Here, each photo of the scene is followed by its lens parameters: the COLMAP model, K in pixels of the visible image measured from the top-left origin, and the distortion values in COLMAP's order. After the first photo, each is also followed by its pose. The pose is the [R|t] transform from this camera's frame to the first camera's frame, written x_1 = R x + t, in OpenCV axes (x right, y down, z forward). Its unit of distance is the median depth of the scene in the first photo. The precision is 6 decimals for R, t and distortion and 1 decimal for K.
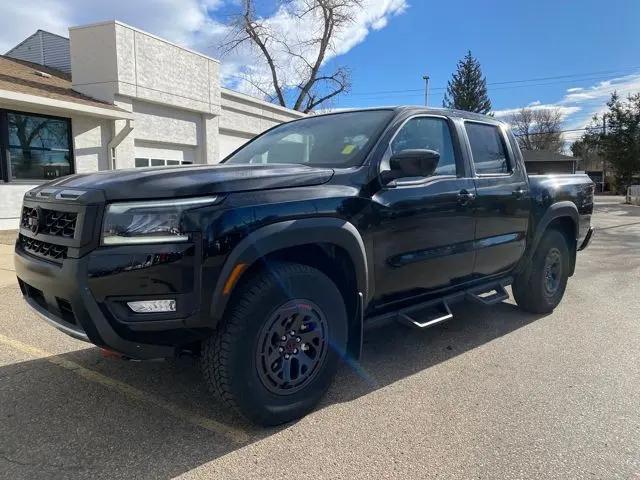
lens RADIAL K [[491.3, 0, 319.7], [0, 491.3, 237.8], [0, 0, 1]] dist [0.063944, 0.003856]
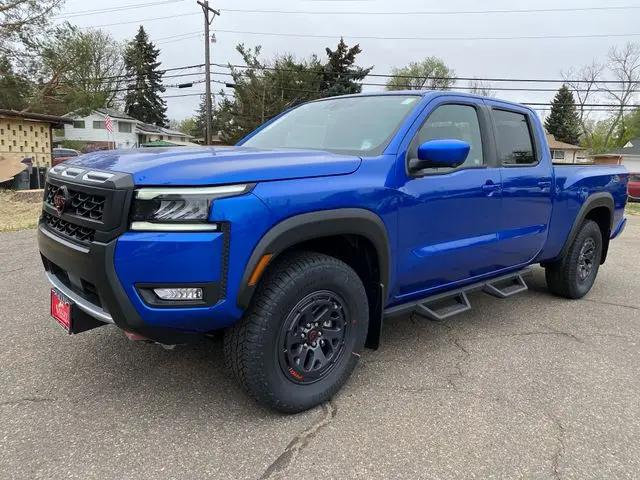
lens RADIAL K [[491.3, 0, 319.7], [0, 491.3, 237.8], [0, 0, 1]] dist [0.063944, 0.003856]
pose [[0.999056, 0.041803, -0.011806, -0.039654], [-0.041069, 0.997543, 0.056752, -0.035523], [0.014149, -0.056214, 0.998319, 0.013453]]
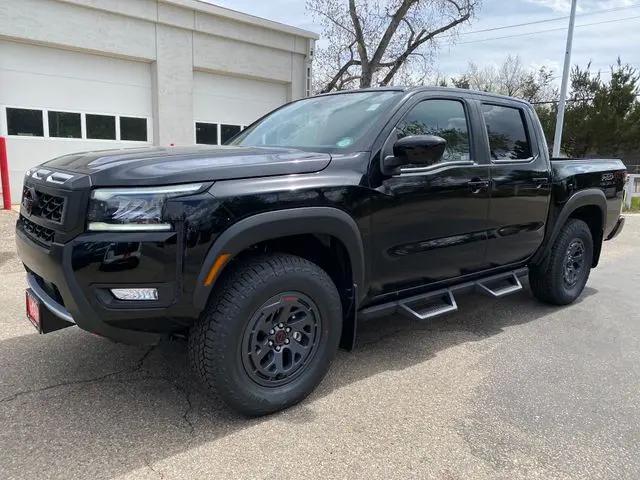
lens RADIAL K [[491.3, 0, 319.7], [0, 491.3, 237.8], [0, 0, 1]] dist [0.063944, 0.003856]
pose [[0.997242, 0.034363, -0.065781, 0.079096], [-0.030466, 0.997772, 0.059359, -0.038099], [0.067675, -0.057192, 0.996067, 0.030648]]
